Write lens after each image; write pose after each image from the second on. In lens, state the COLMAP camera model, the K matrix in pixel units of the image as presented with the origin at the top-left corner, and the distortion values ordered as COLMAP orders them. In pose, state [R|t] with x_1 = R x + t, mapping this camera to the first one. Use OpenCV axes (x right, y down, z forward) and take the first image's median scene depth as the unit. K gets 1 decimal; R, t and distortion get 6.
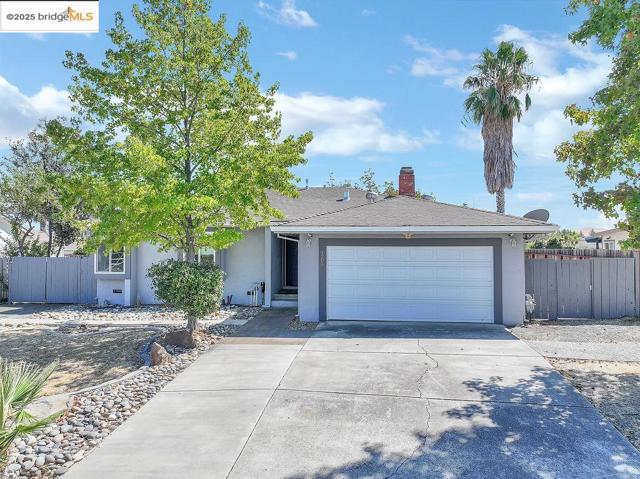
lens RADIAL K [[459.0, 0, 319.9], [0, 459.0, 240.9], [0, 0, 1]] dist [-0.003867, 0.017917]
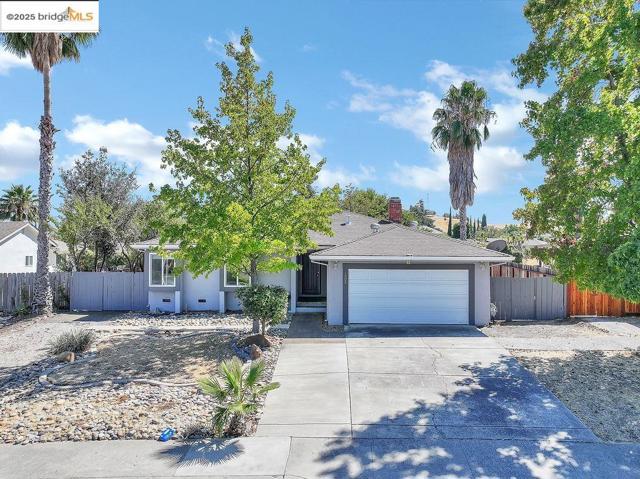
lens RADIAL K [[459.0, 0, 320.9], [0, 459.0, 240.7], [0, 0, 1]] dist [-0.003867, 0.017917]
pose [[0.995310, 0.002766, 0.096696, -0.217613], [-0.004431, 0.999846, 0.017006, -0.104037], [-0.096634, -0.017355, 0.995169, -0.366820]]
